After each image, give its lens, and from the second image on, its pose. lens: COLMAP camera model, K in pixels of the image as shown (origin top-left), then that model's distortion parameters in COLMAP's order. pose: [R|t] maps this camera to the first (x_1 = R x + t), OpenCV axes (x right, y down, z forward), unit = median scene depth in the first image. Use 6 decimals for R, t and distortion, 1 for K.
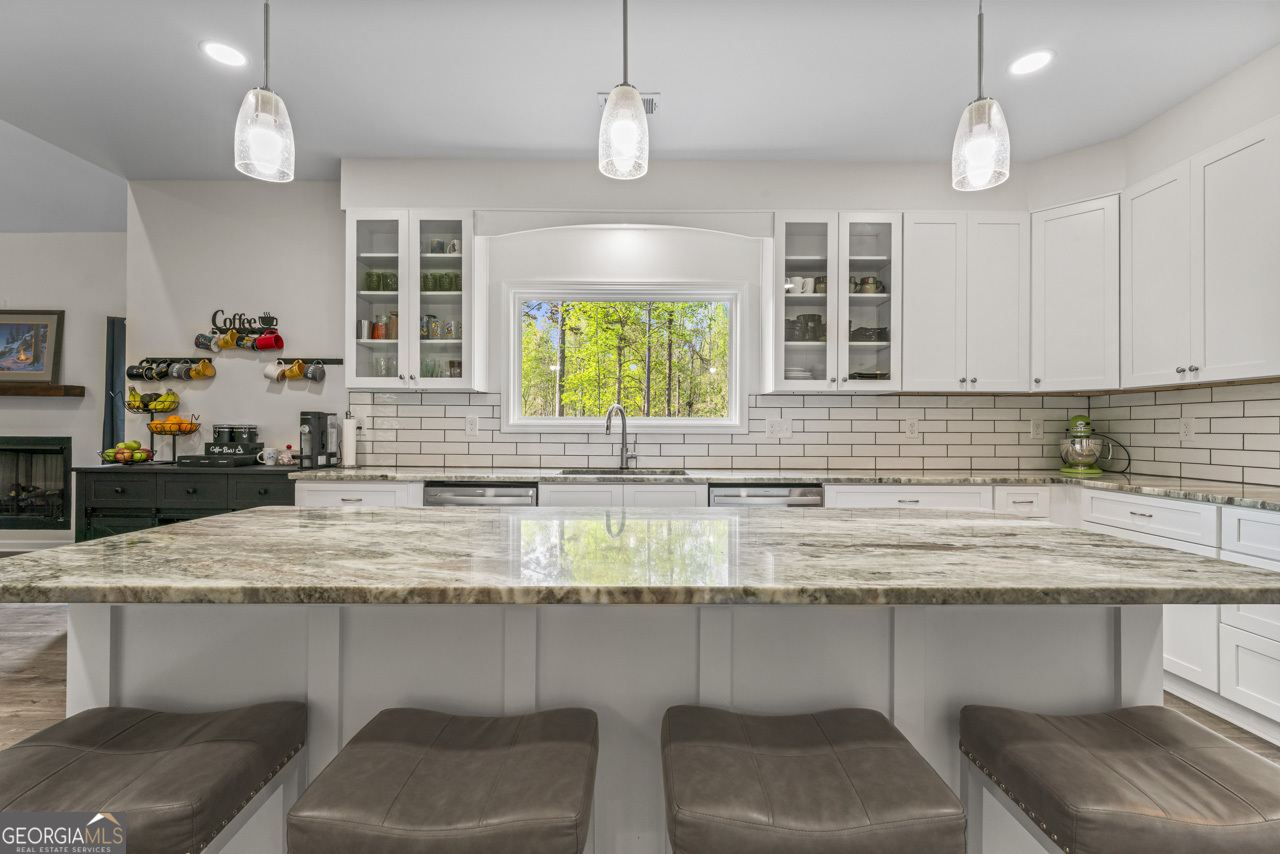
lens RADIAL K [[575.1, 0, 638.4], [0, 575.1, 432.4], [0, 0, 1]] dist [-0.001663, -0.000329]
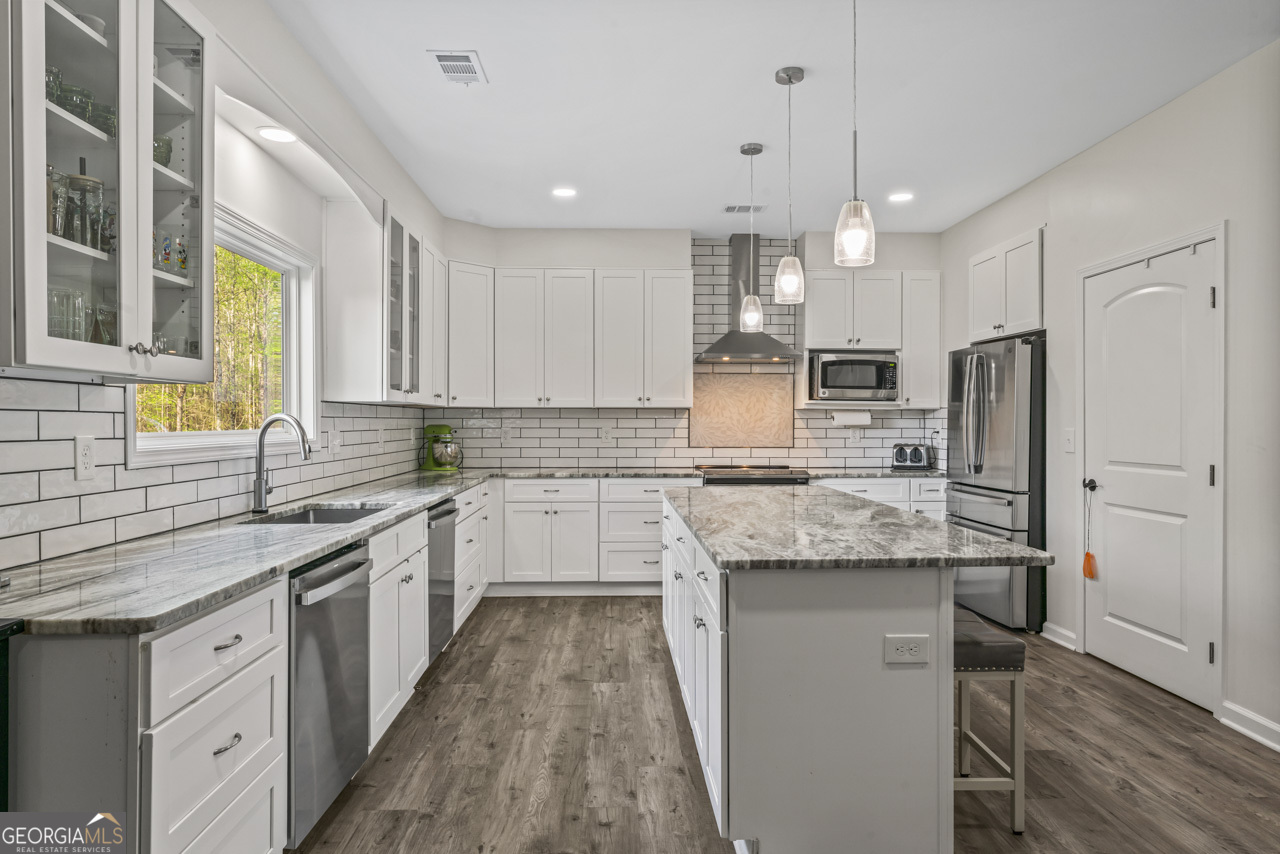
lens RADIAL K [[775.3, 0, 635.7], [0, 775.3, 418.9], [0, 0, 1]] dist [0.008100, 0.002430]
pose [[-0.030645, -0.001209, 0.999530, -0.907359], [0.002692, 0.999996, 0.001292, -0.041319], [-0.999527, 0.002730, -0.030642, 0.591485]]
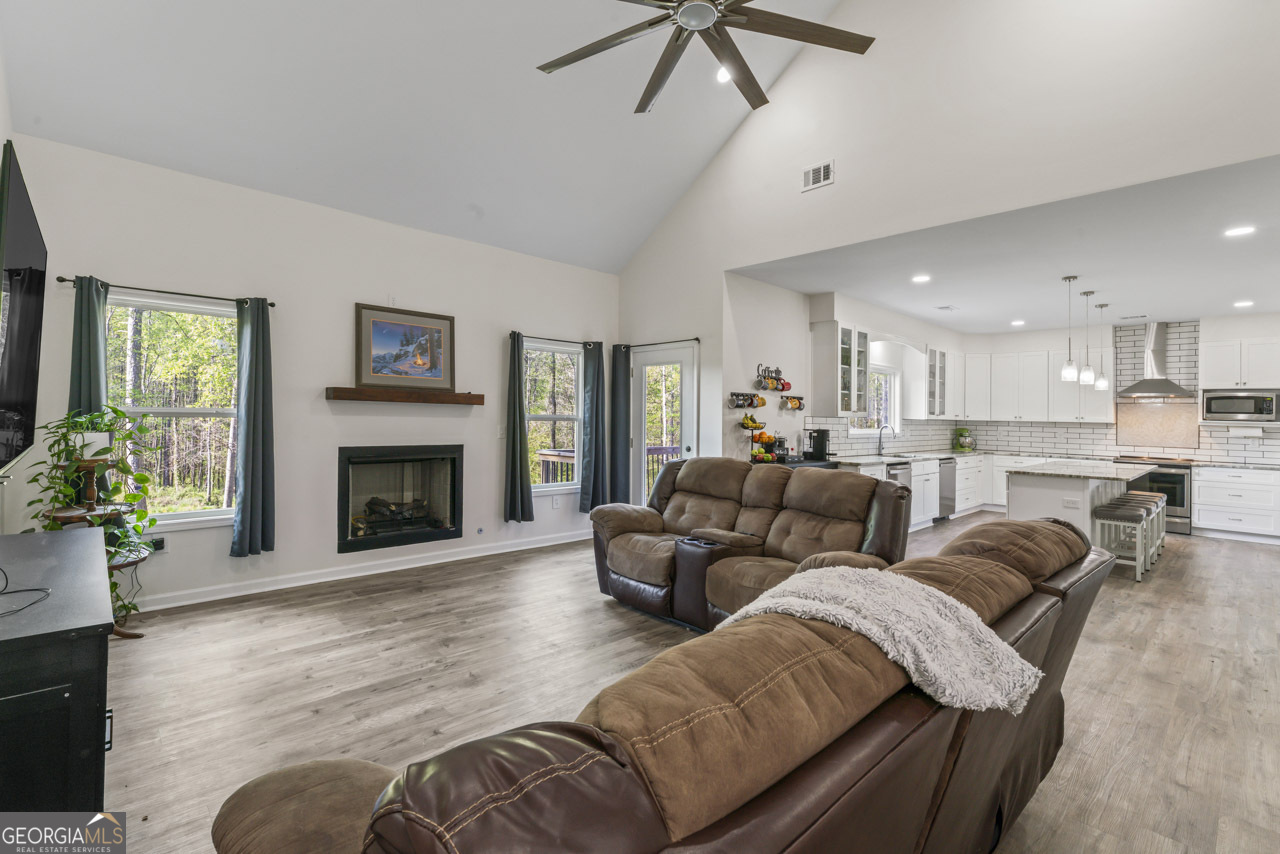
lens RADIAL K [[575.1, 0, 645.1], [0, 575.1, 405.2], [0, 0, 1]] dist [-0.001663, -0.000329]
pose [[0.723568, 0.021294, 0.689925, -2.055136], [-0.014048, 0.999771, -0.016125, -0.069680], [-0.690111, 0.001976, 0.723701, 0.077370]]
